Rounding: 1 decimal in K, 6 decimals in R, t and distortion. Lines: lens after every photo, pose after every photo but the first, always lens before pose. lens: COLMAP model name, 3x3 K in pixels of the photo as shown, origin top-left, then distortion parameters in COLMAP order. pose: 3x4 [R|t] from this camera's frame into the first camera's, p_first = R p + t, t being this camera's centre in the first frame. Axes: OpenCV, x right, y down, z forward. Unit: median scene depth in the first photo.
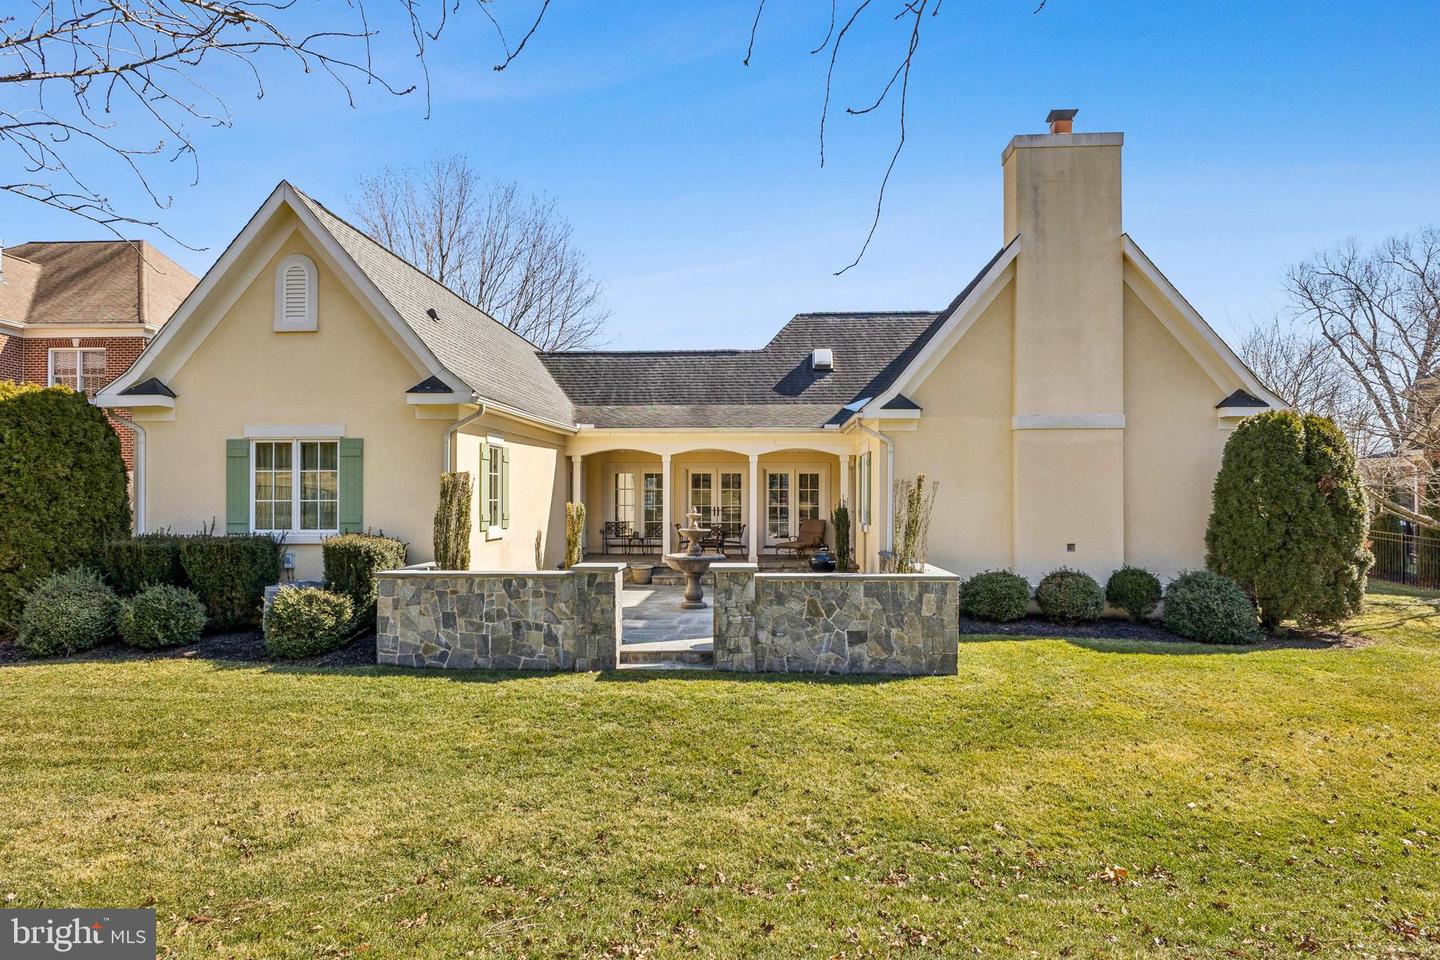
lens RADIAL K [[833.0, 0, 720.0], [0, 833.0, 480.0], [0, 0, 1]] dist [-0.000386, -0.000054]
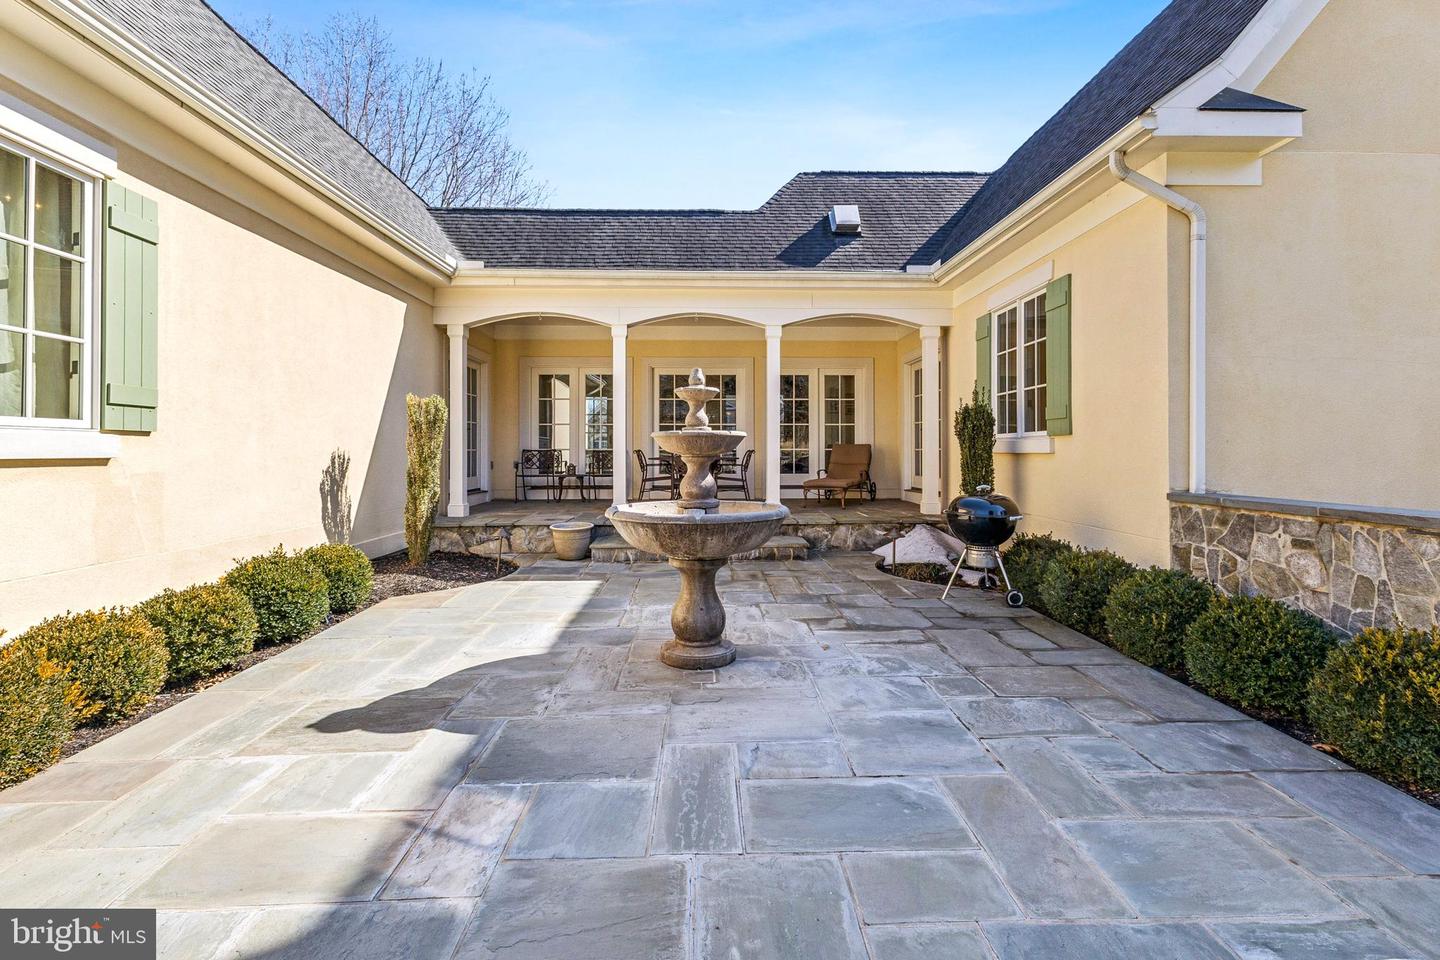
lens RADIAL K [[598.0, 0, 726.0], [0, 598.0, 446.8], [0, 0, 1]] dist [0.000215, 0.000032]
pose [[0.994007, 0.001098, 0.109308, -0.033408], [-0.001838, 0.999976, 0.006670, 0.045264], [-0.109298, -0.006830, 0.993986, 0.536263]]
